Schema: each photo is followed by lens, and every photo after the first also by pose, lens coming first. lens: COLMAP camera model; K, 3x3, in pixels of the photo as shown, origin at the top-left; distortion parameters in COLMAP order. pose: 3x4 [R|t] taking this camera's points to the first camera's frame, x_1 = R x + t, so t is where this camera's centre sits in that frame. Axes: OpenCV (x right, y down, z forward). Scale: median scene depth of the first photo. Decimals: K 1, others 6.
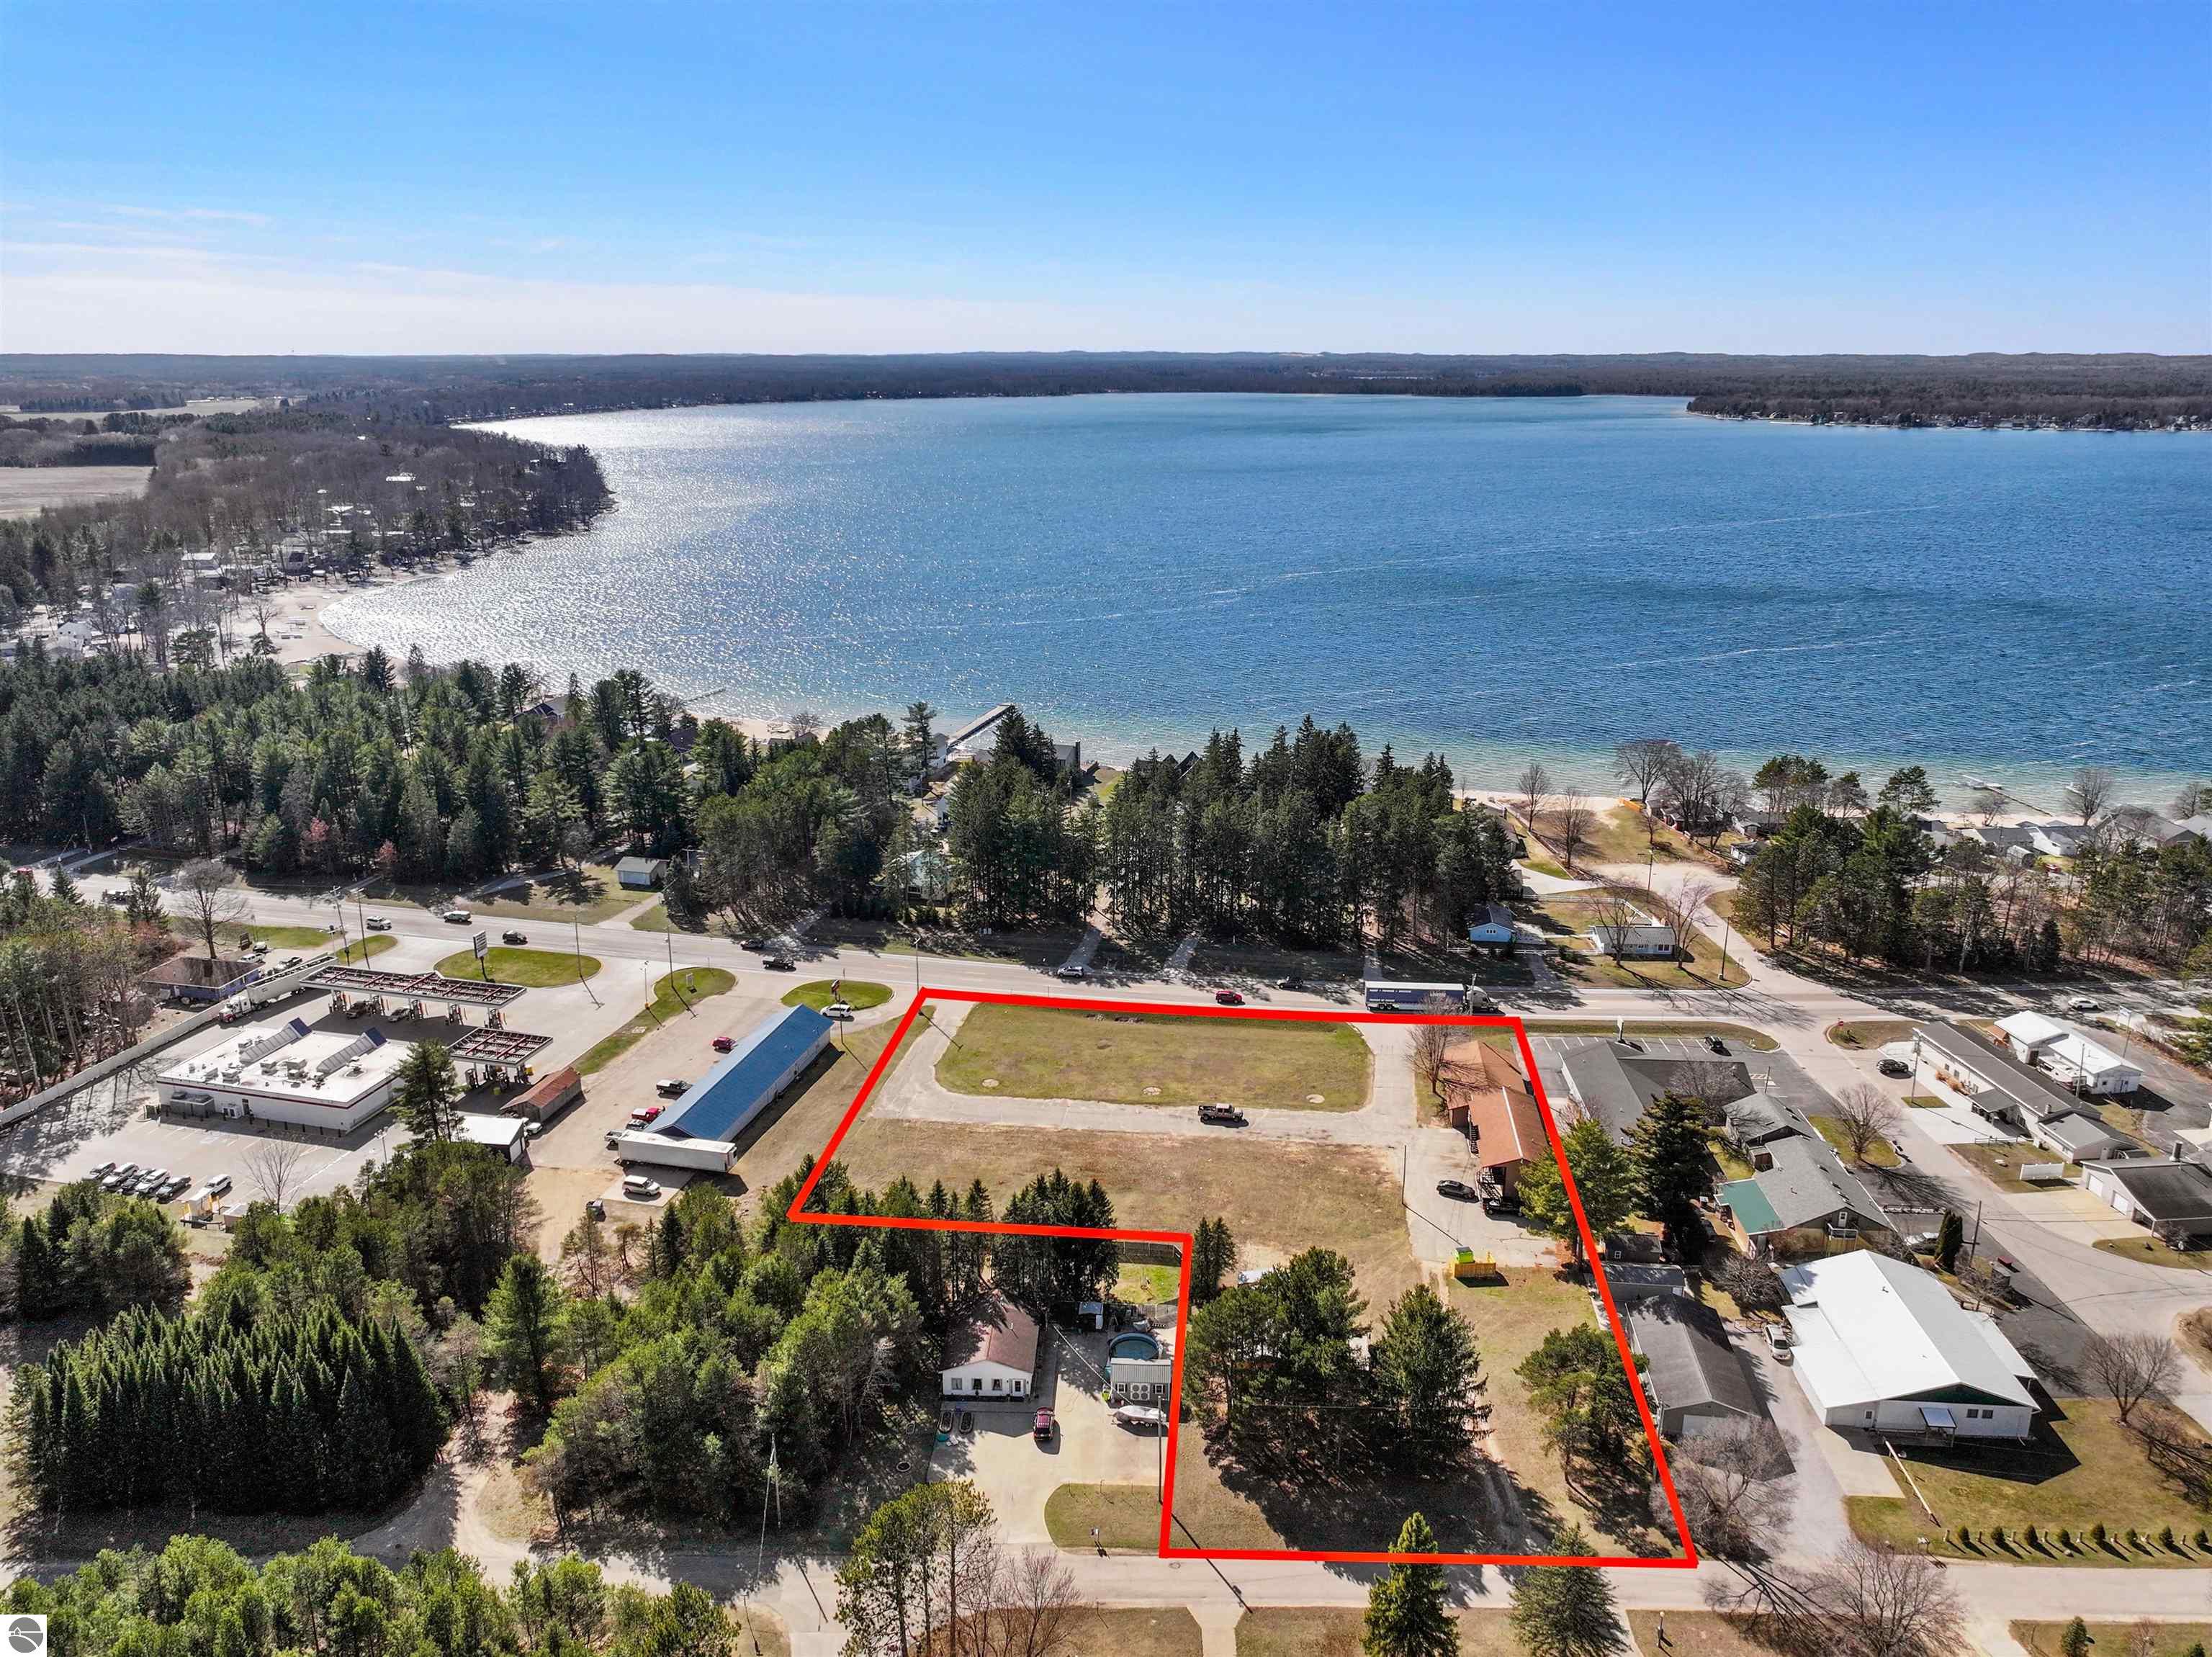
lens RADIAL K [[1609.1, 0, 1112.6], [0, 1609.1, 763.8], [0, 0, 1]] dist [0.006888, 0.003061]
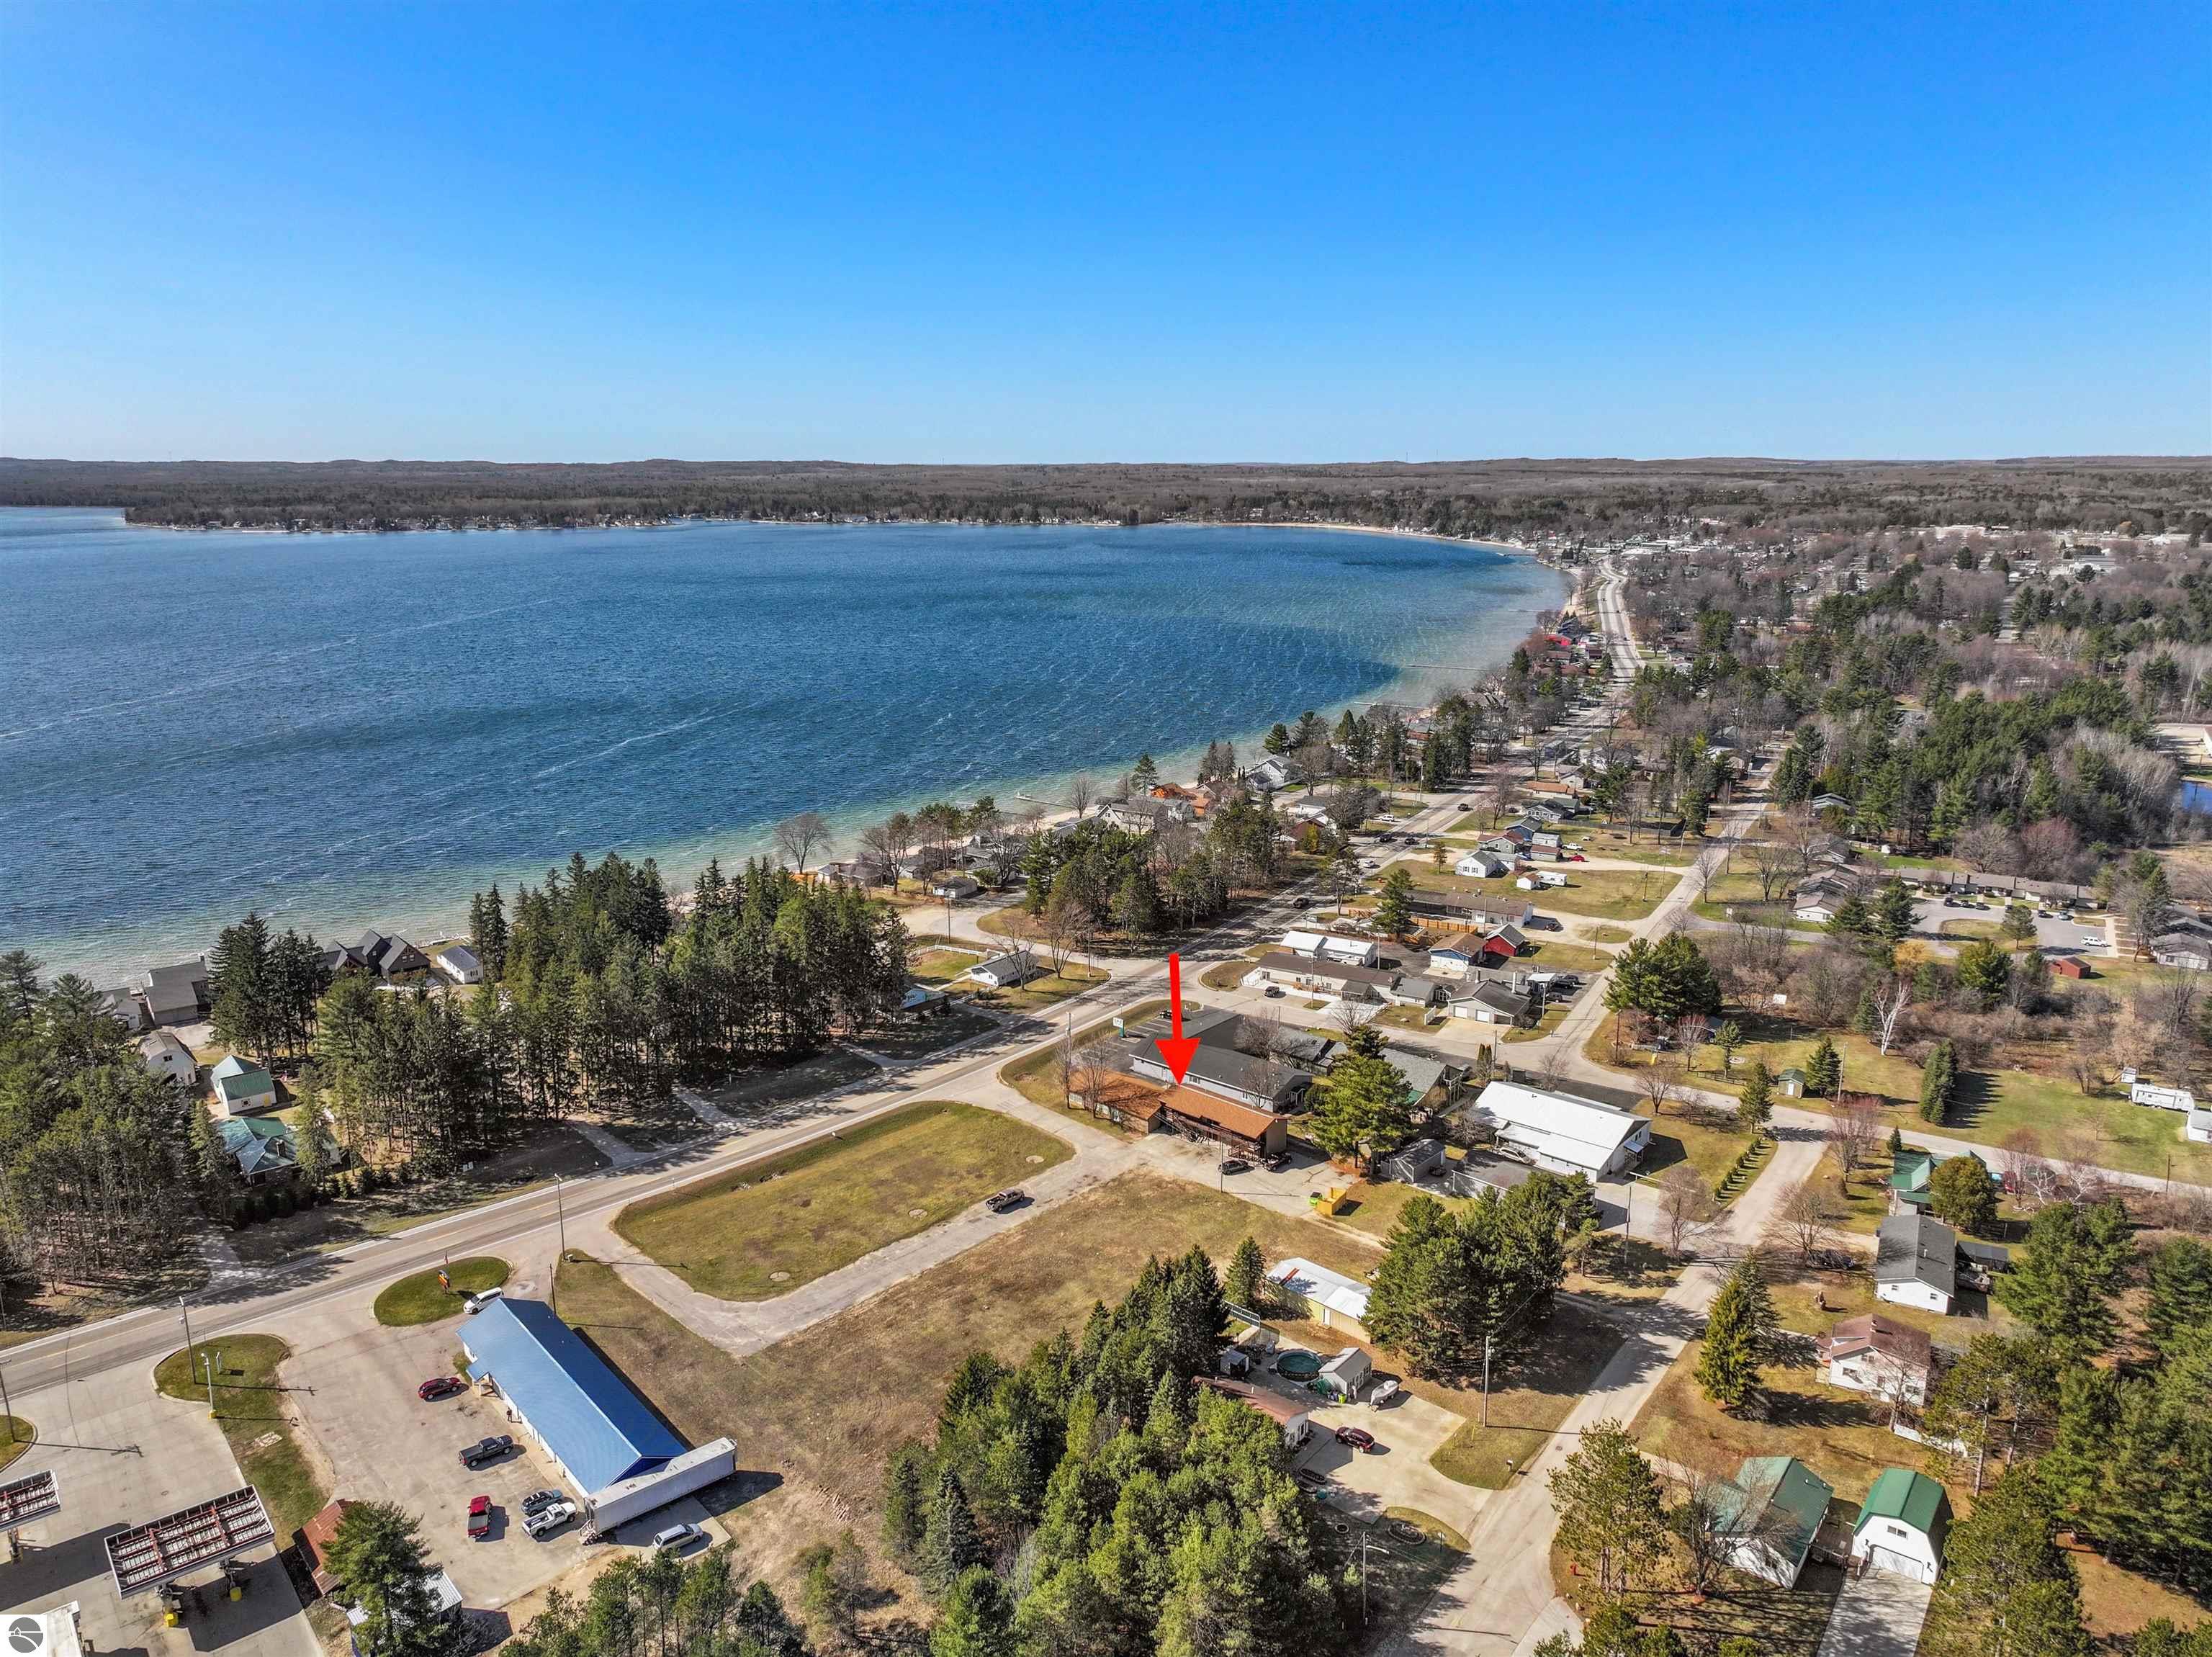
lens RADIAL K [[1548.9, 0, 1106.0], [0, 1548.9, 828.5], [0, 0, 1]] dist [0.006603, -0.001644]
pose [[0.587326, -0.187843, 0.787250, -0.538528], [0.200397, 0.976158, 0.083412, -0.075281], [-0.784149, 0.108772, 0.610966, 0.256085]]
